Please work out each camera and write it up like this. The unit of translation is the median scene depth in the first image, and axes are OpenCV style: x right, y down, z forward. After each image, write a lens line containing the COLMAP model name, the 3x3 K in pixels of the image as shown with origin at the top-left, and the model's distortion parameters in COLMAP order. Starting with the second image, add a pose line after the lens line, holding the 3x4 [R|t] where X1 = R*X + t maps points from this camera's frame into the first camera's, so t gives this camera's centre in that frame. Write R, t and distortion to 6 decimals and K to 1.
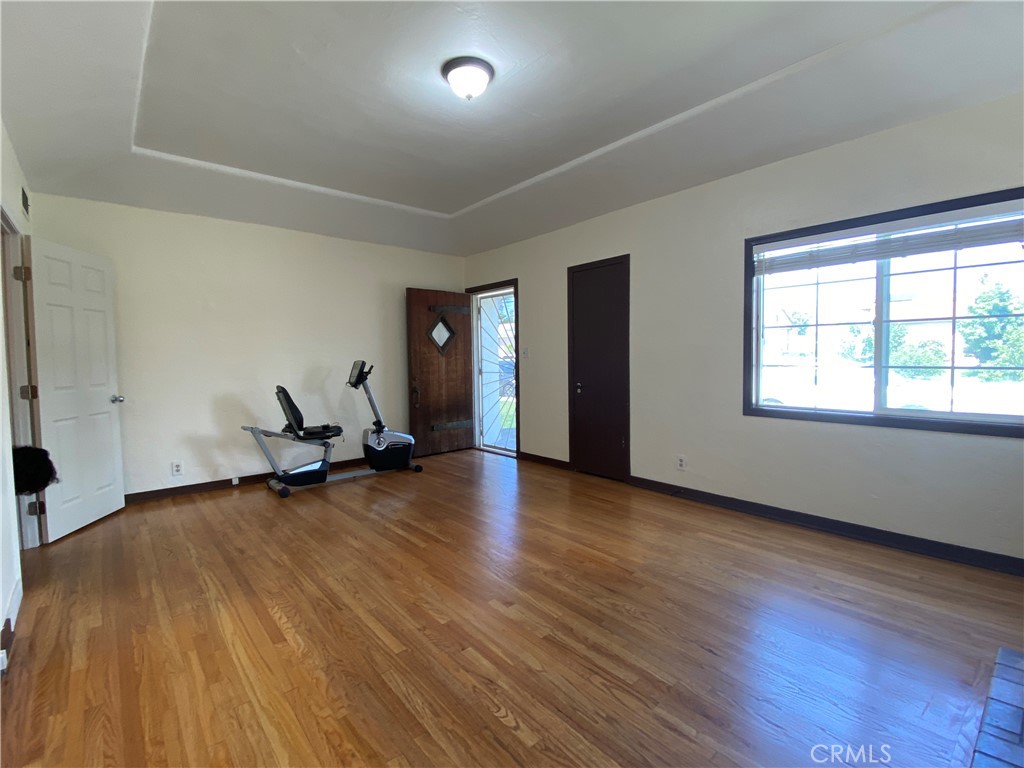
lens RADIAL K [[475.2, 0, 513.0], [0, 475.2, 381.1], [0, 0, 1]] dist [0.003397, 0.000251]
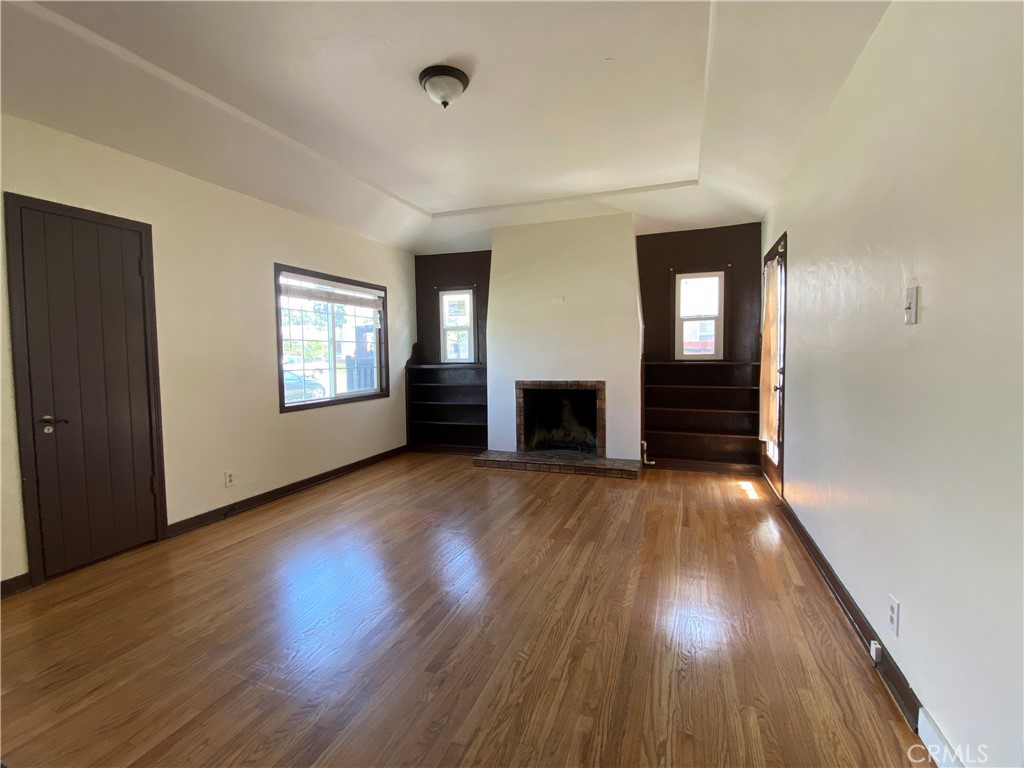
lens RADIAL K [[464.0, 0, 512.0], [0, 464.0, 384.0], [0, 0, 1]] dist [0.000408, -0.000041]
pose [[-0.485924, -0.031417, 0.873436, -1.041844], [0.071631, 0.994560, 0.075625, -0.060560], [-0.871061, 0.099313, -0.481030, 1.397273]]
